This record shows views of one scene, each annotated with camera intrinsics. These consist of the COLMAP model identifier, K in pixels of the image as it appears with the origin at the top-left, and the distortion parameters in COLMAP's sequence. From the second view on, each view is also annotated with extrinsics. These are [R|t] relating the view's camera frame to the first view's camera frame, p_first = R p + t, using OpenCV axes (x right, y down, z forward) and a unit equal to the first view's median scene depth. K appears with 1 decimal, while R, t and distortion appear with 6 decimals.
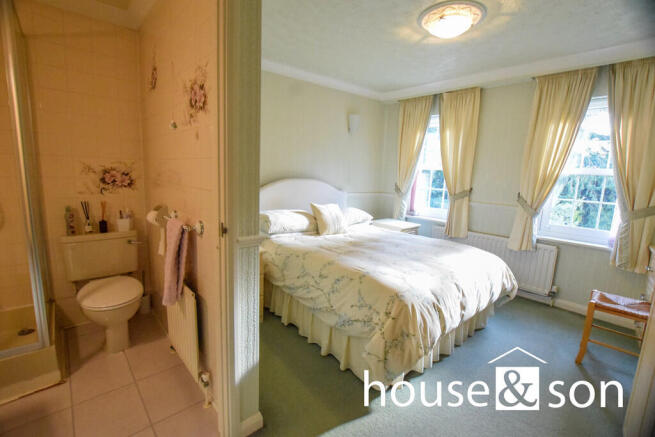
lens RADIAL K [[289.8, 0, 326.2], [0, 289.8, 216.8], [0, 0, 1]] dist [-0.024326, 0.001991]
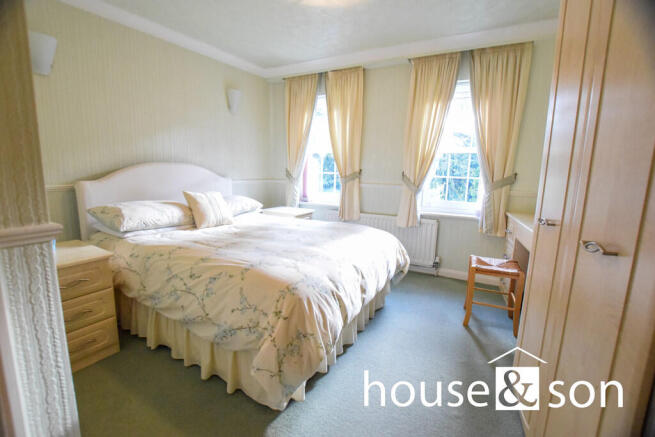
lens RADIAL K [[289.8, 0, 325.4], [0, 289.8, 216.7], [0, 0, 1]] dist [-0.024326, 0.001991]
pose [[0.938007, -0.071438, 0.339174, 0.054585], [0.066172, 0.997441, 0.027081, 0.038952], [-0.340241, -0.002958, 0.940334, 0.140346]]
